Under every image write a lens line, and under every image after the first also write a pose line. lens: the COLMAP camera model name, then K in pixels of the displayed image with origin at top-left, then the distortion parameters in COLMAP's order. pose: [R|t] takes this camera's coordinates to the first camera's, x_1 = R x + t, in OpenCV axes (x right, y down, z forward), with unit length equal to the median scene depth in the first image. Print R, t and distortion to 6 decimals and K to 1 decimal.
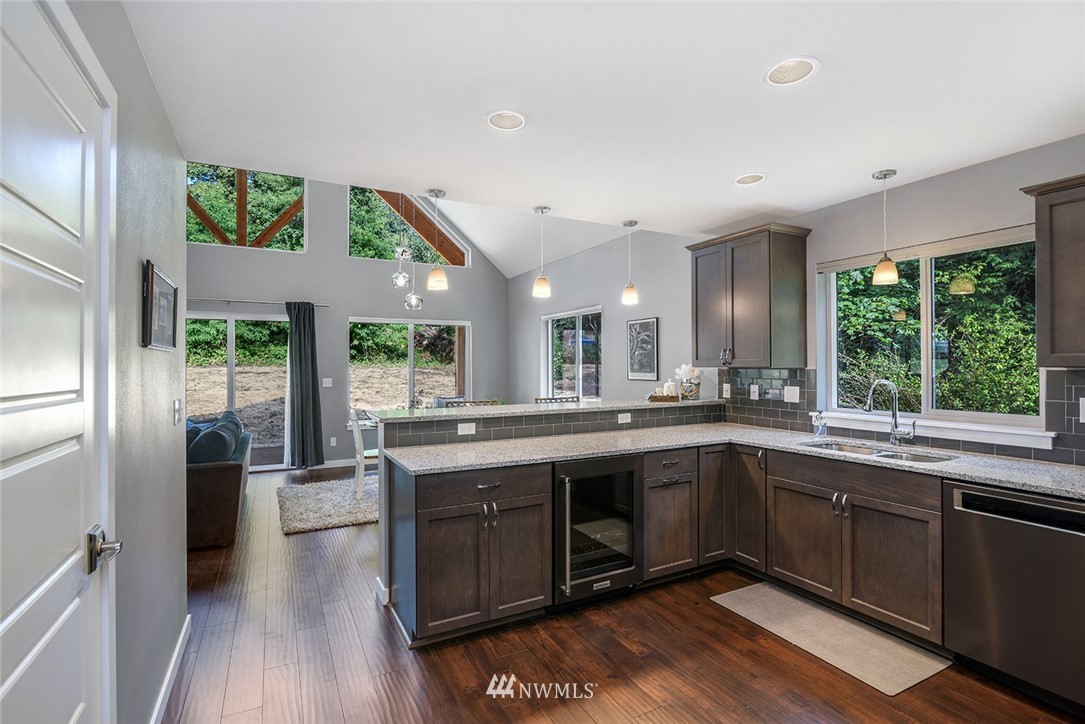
lens RADIAL K [[518.6, 0, 542.5], [0, 518.6, 362.0], [0, 0, 1]] dist [-0.002079, -0.000173]
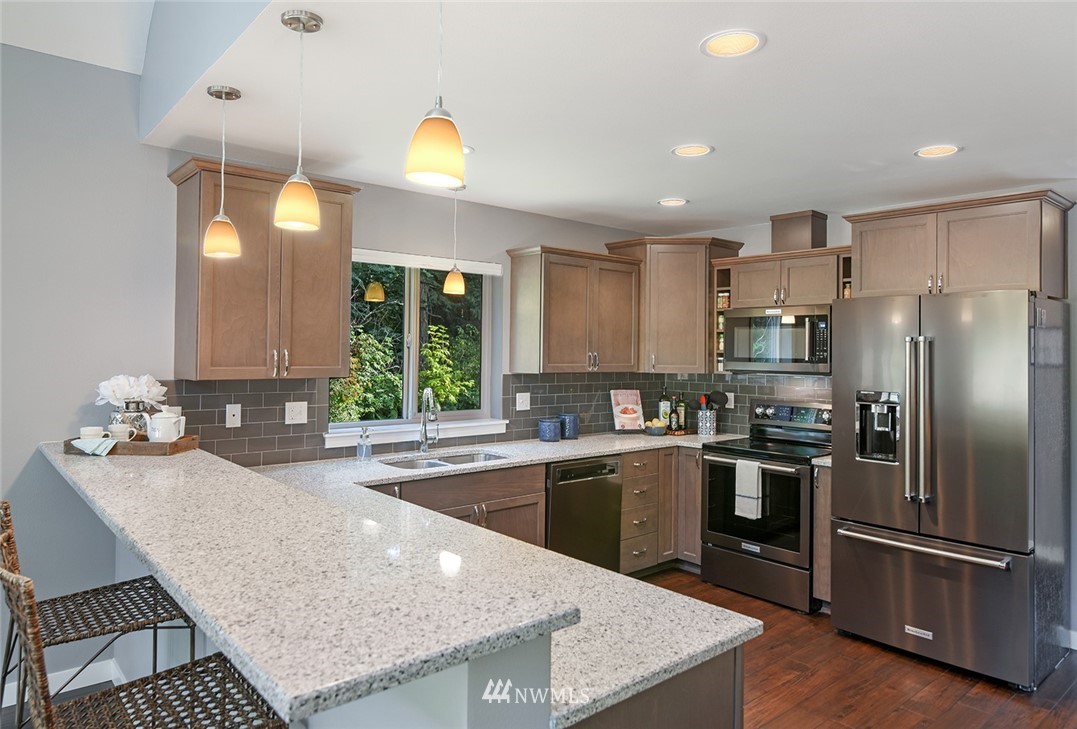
lens RADIAL K [[697.8, 0, 537.7], [0, 697.8, 342.4], [0, 0, 1]] dist [-0.003951, 0.000081]
pose [[-0.222575, 0.013258, 0.974825, -0.673989], [-0.016464, 0.999714, -0.017355, -0.030750], [-0.974777, -0.019912, -0.222293, 1.082316]]
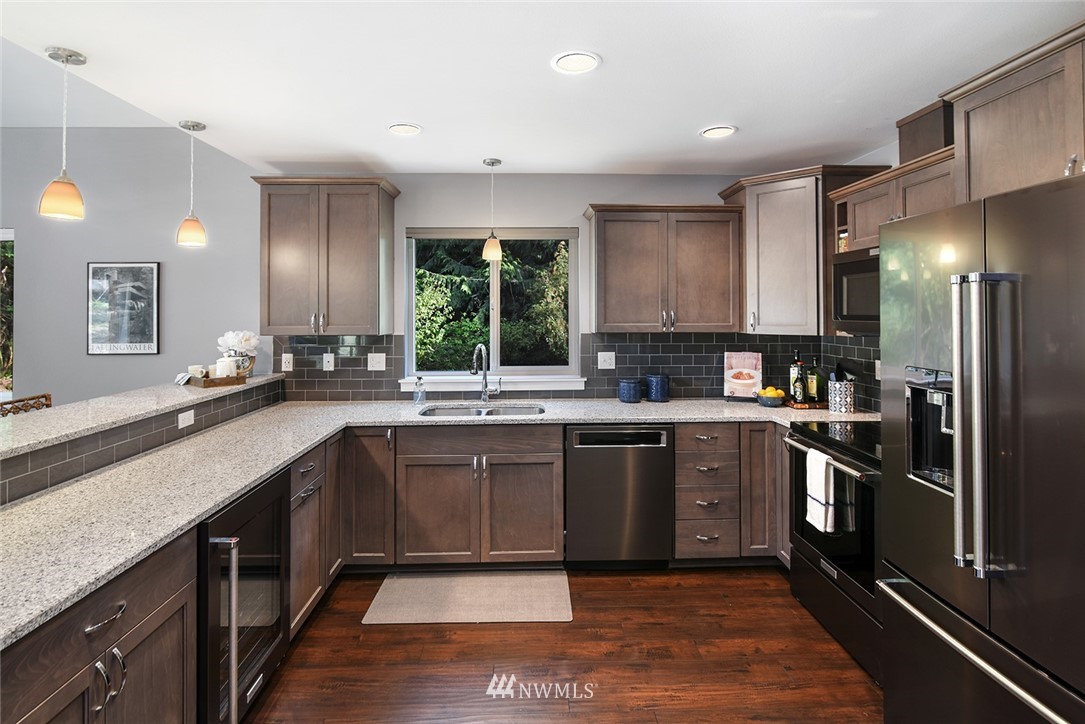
lens RADIAL K [[540.4, 0, 542.3], [0, 540.4, 305.3], [0, 0, 1]] dist [-0.001050, -0.000068]
pose [[0.442430, 0.011193, 0.896733, -0.319658], [-0.002788, 0.999934, -0.011106, -0.036357], [-0.896799, 0.002413, 0.442432, 0.365214]]
